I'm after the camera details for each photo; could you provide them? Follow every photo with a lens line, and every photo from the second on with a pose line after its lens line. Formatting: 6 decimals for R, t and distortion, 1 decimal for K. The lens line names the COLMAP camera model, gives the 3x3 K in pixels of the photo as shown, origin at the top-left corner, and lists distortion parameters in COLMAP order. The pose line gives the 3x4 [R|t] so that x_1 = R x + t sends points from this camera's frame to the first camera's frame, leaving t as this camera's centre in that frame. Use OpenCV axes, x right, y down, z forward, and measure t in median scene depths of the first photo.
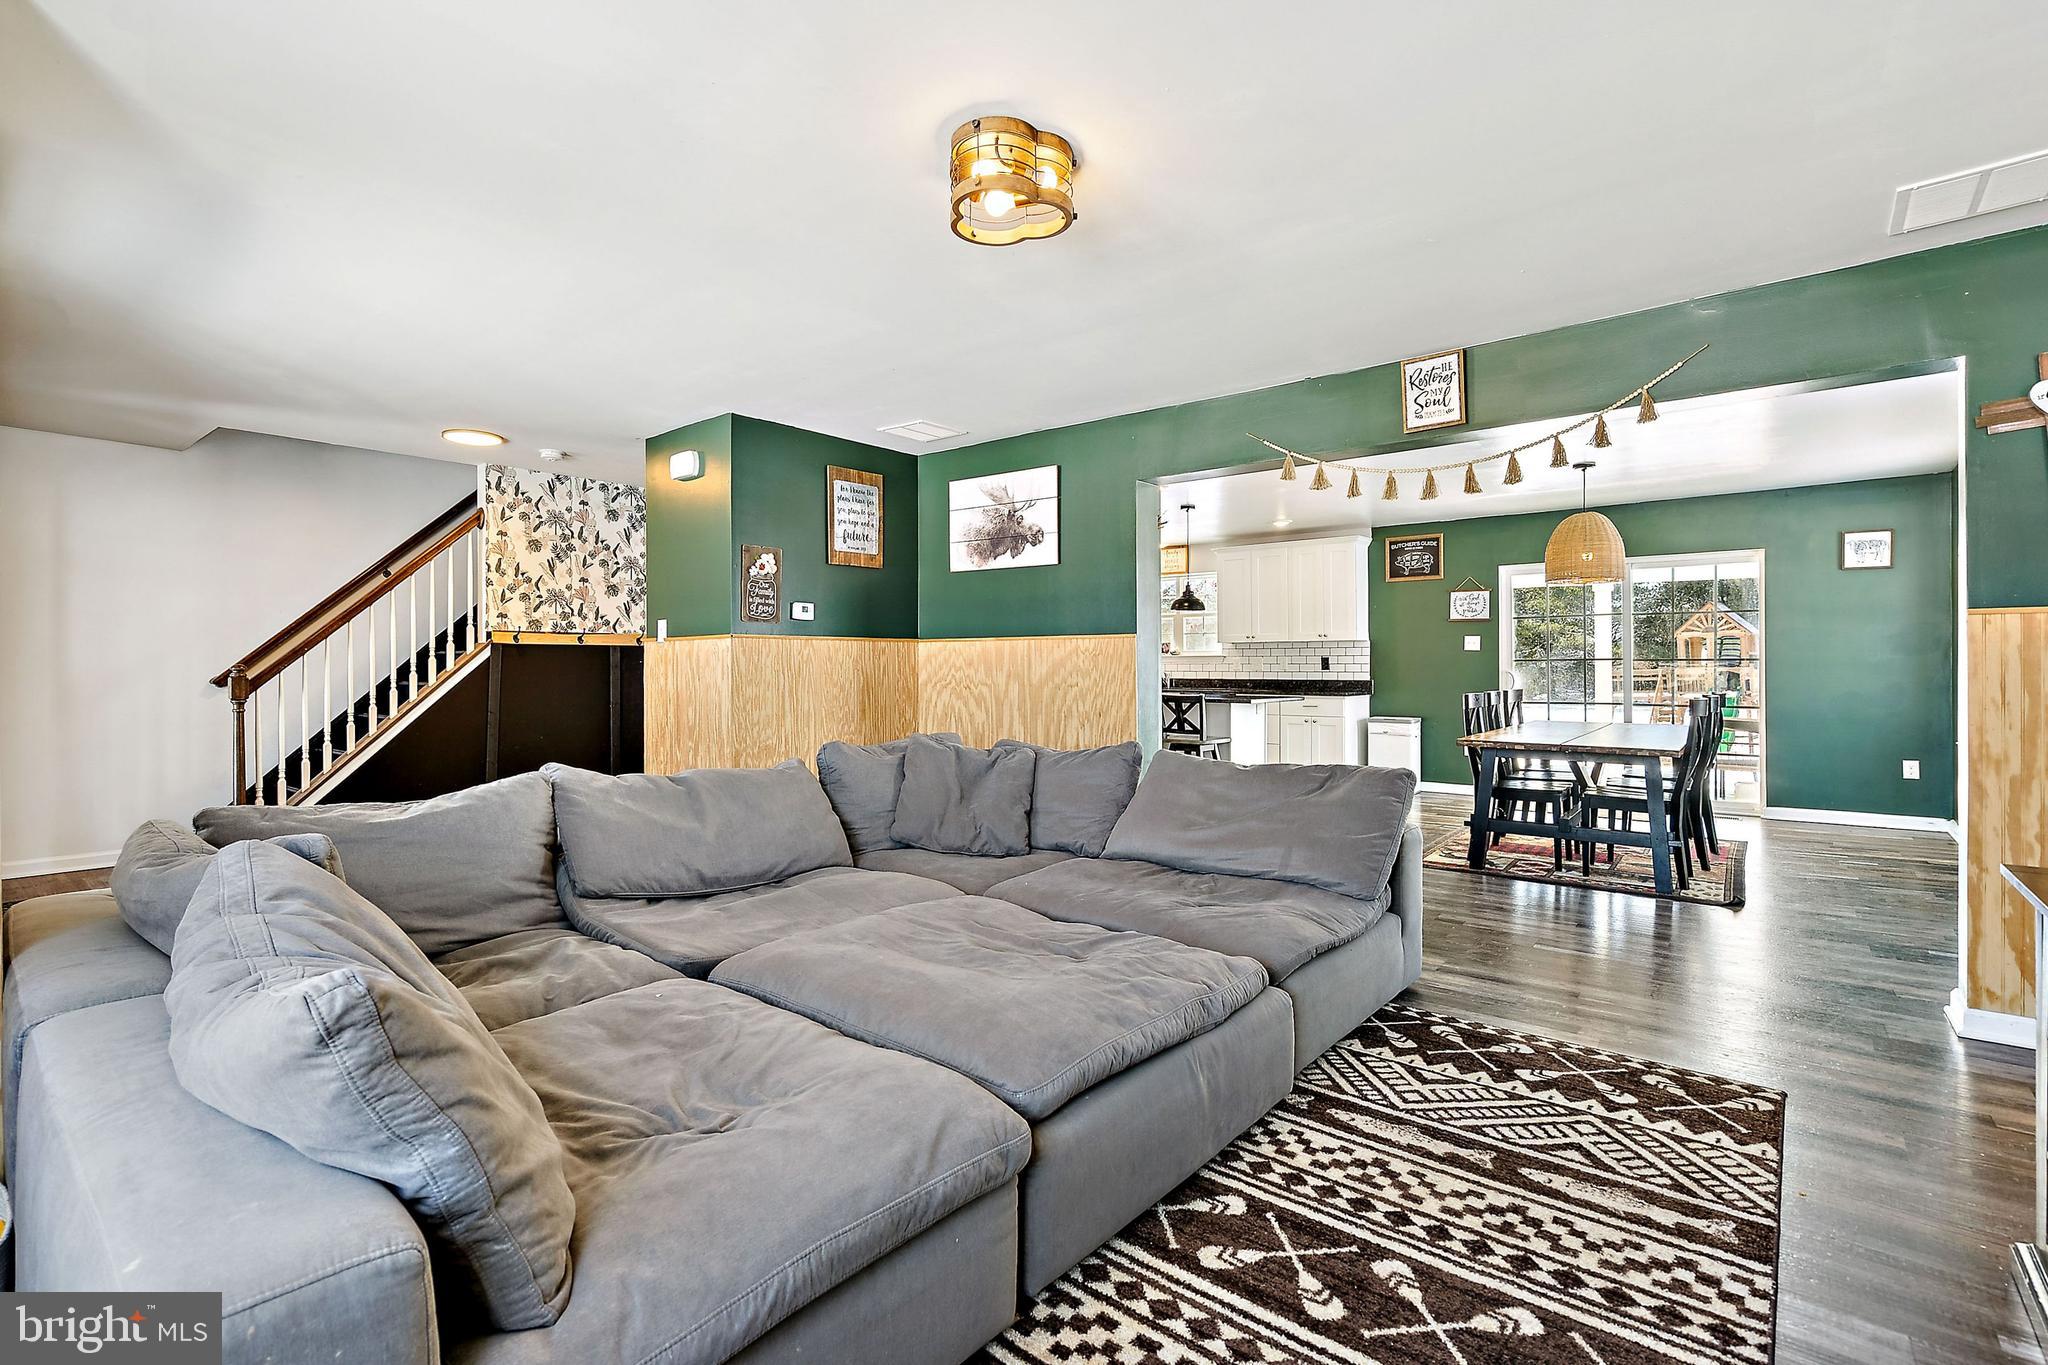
lens RADIAL K [[939.7, 0, 1026.7], [0, 939.7, 665.4], [0, 0, 1]] dist [0.003463, 0.000864]
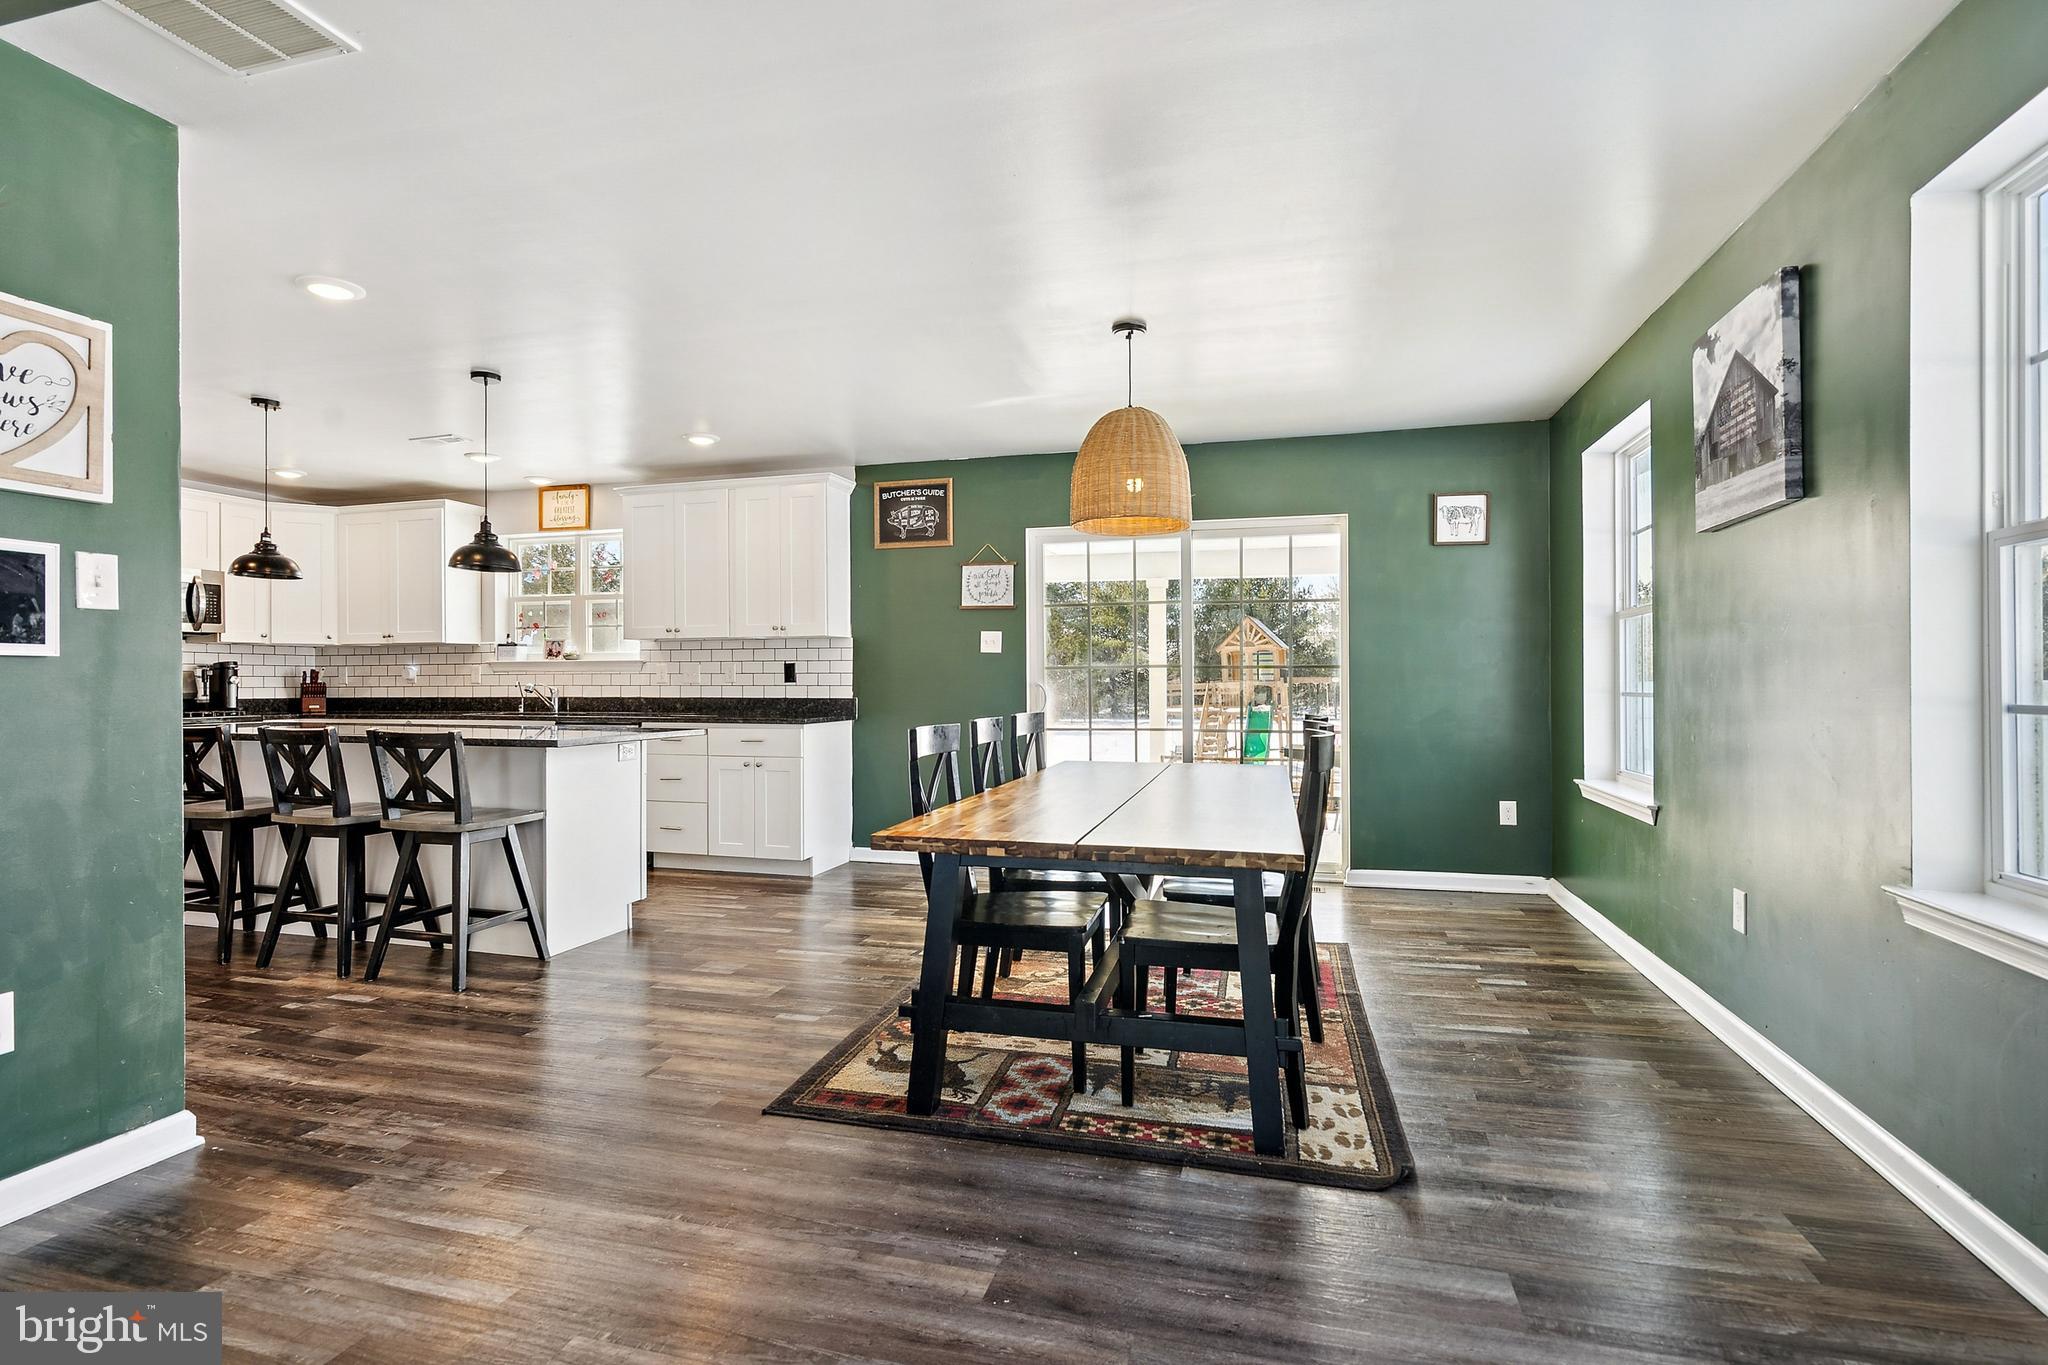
lens RADIAL K [[995.4, 0, 1021.8], [0, 995.4, 686.0], [0, 0, 1]] dist [-0.015446, 0.000423]
pose [[0.915423, -0.002162, 0.402488, 0.205325], [0.000153, 0.999987, 0.005024, 0.004181], [-0.402493, -0.004537, 0.915412, 0.335794]]
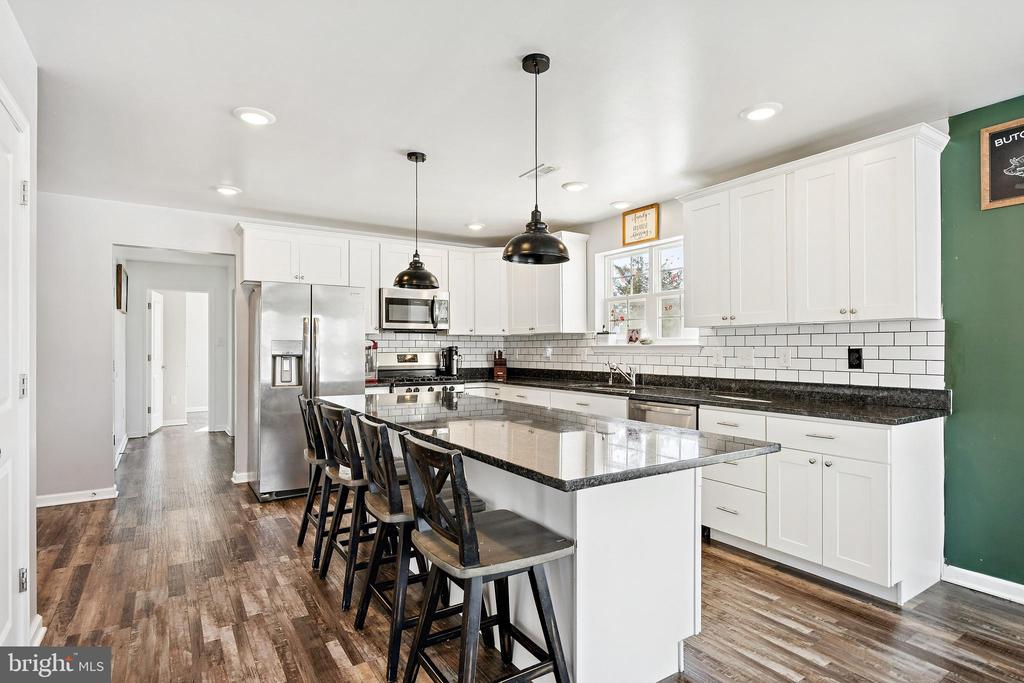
lens RADIAL K [[527.6, 0, 510.5], [0, 527.6, 345.9], [0, 0, 1]] dist [-0.002693, 0.001421]
pose [[0.954403, 0.000222, -0.298522, 0.224523], [-0.001431, 0.999992, -0.003831, -0.009301], [0.298519, 0.004083, 0.954395, 0.660349]]
